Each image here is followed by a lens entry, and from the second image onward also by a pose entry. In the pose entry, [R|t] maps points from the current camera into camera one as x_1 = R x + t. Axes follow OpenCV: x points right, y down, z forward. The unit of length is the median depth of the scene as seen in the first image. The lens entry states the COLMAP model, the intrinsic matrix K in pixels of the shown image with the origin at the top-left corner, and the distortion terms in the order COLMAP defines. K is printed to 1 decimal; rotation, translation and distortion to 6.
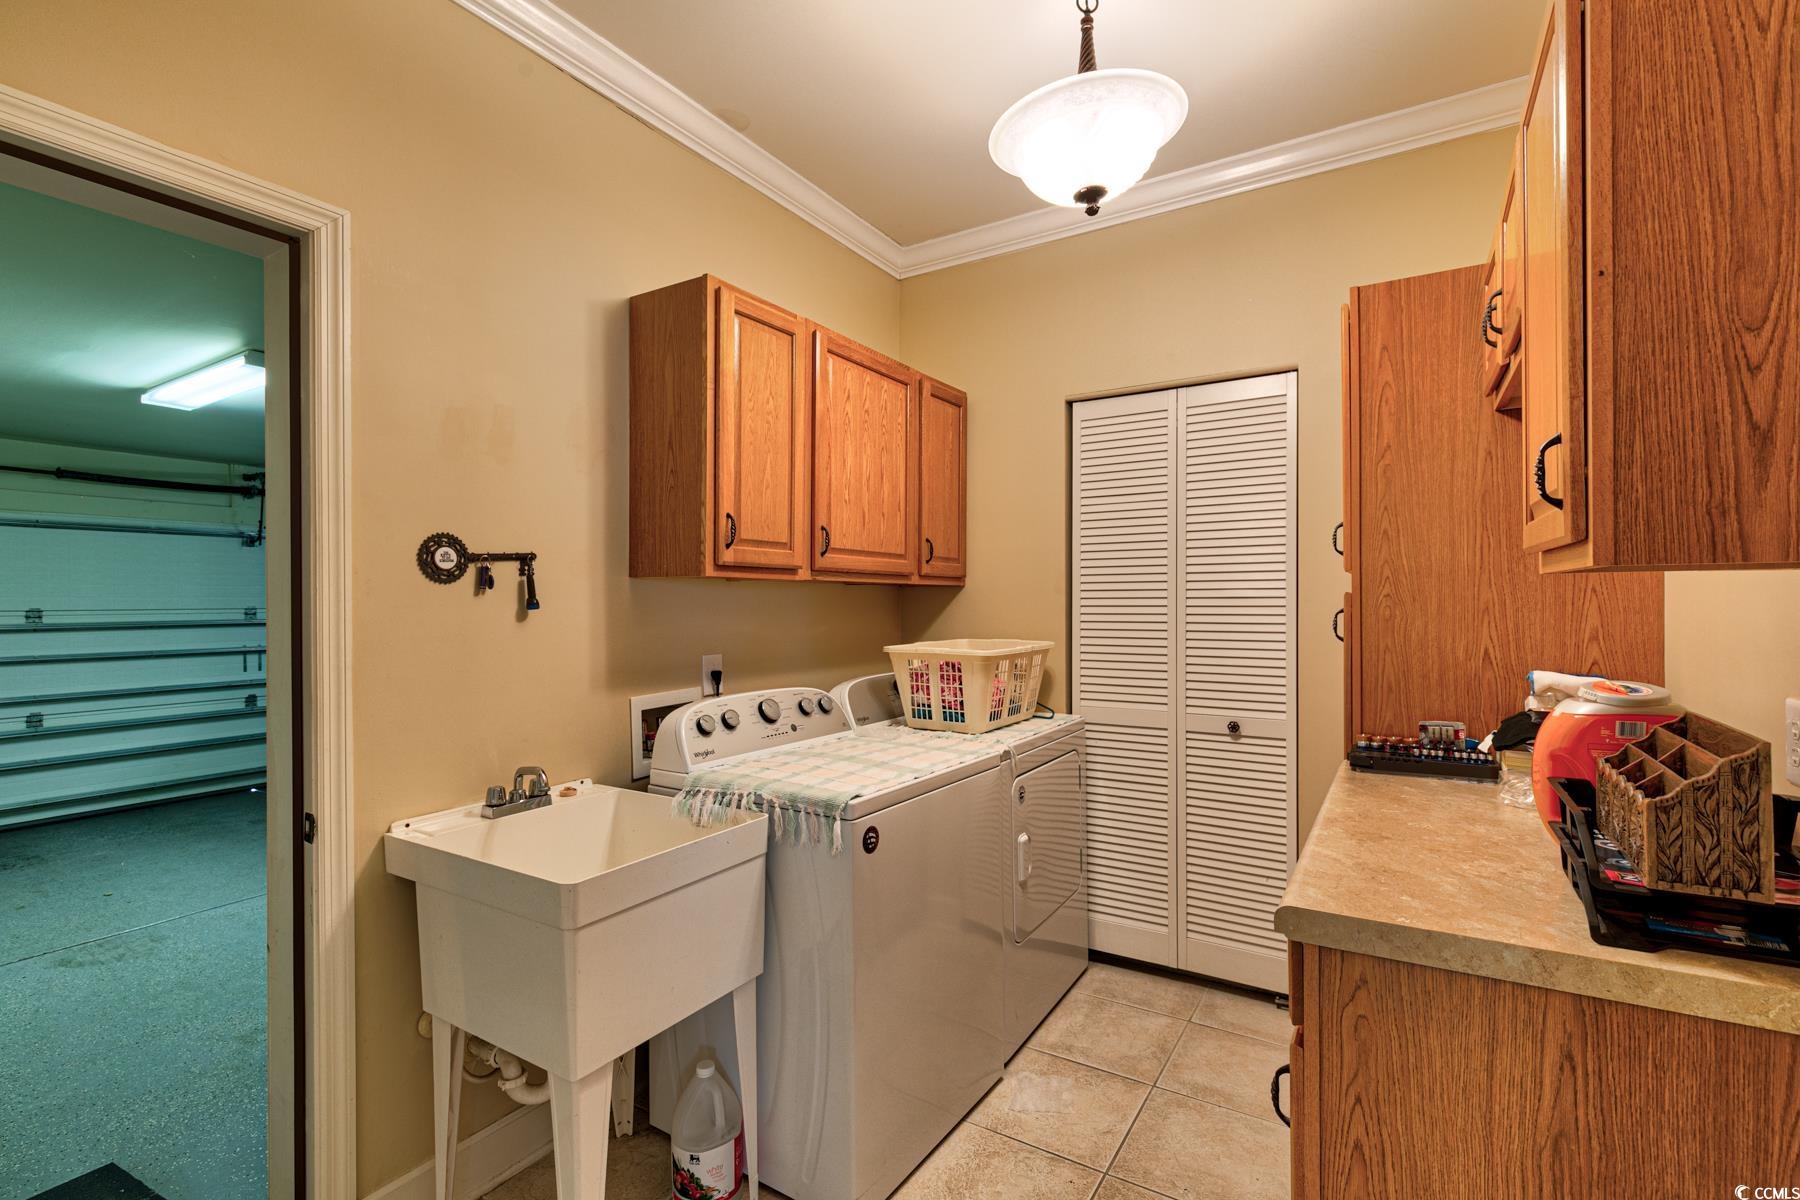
lens RADIAL K [[827.3, 0, 903.3], [0, 827.3, 605.2], [0, 0, 1]] dist [0.008264, -0.000181]
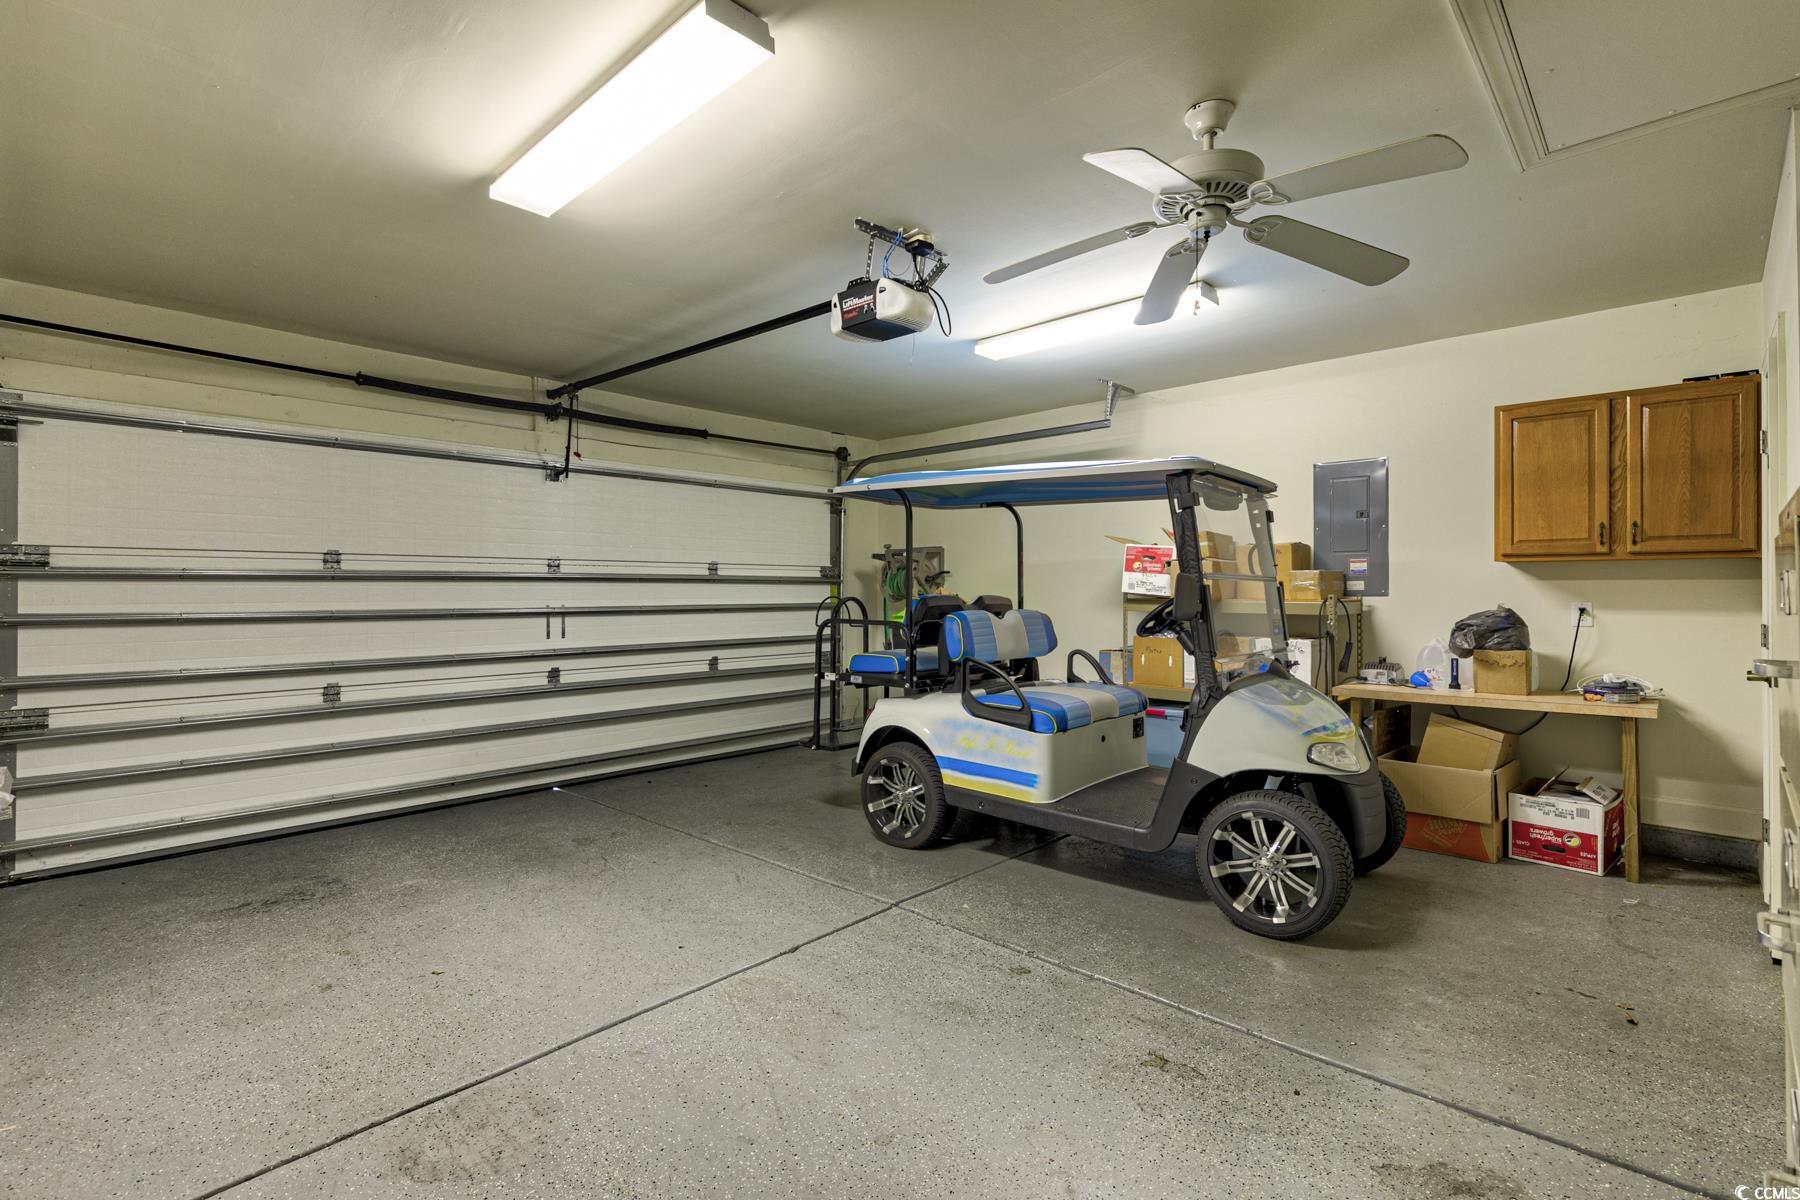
lens RADIAL K [[827.3, 0, 863.1], [0, 827.3, 590.2], [0, 0, 1]] dist [0.008264, -0.000181]
pose [[0.976604, 0.003094, -0.215022, -0.383611], [-0.004841, 0.999959, -0.007598, 0.044814], [0.214990, 0.008461, 0.976580, 0.342833]]
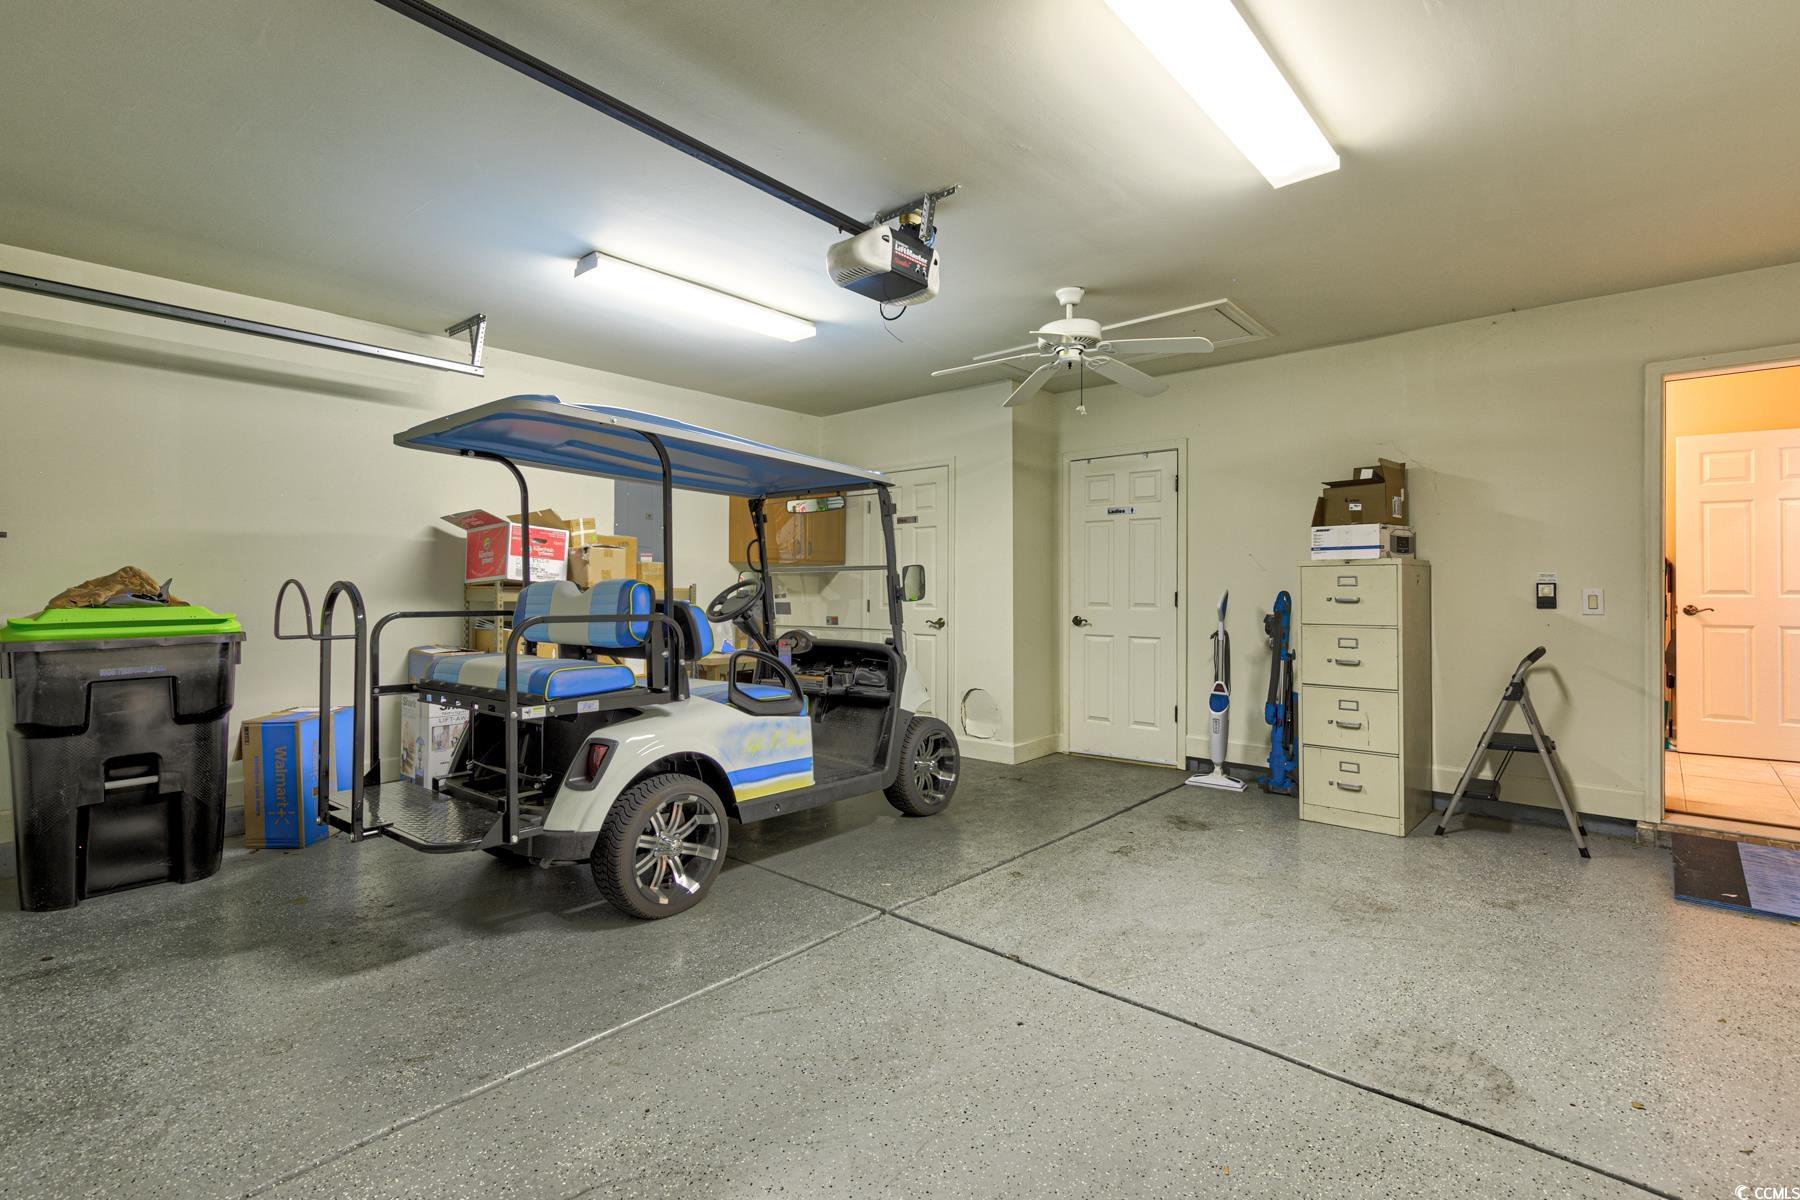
lens RADIAL K [[827.3, 0, 906.1], [0, 827.3, 588.0], [0, 0, 1]] dist [0.008264, -0.000181]
pose [[0.162301, 0.007204, 0.986715, -1.021752], [0.002514, 0.999967, -0.007714, 0.054031], [-0.986738, 0.003733, 0.162277, 0.818170]]
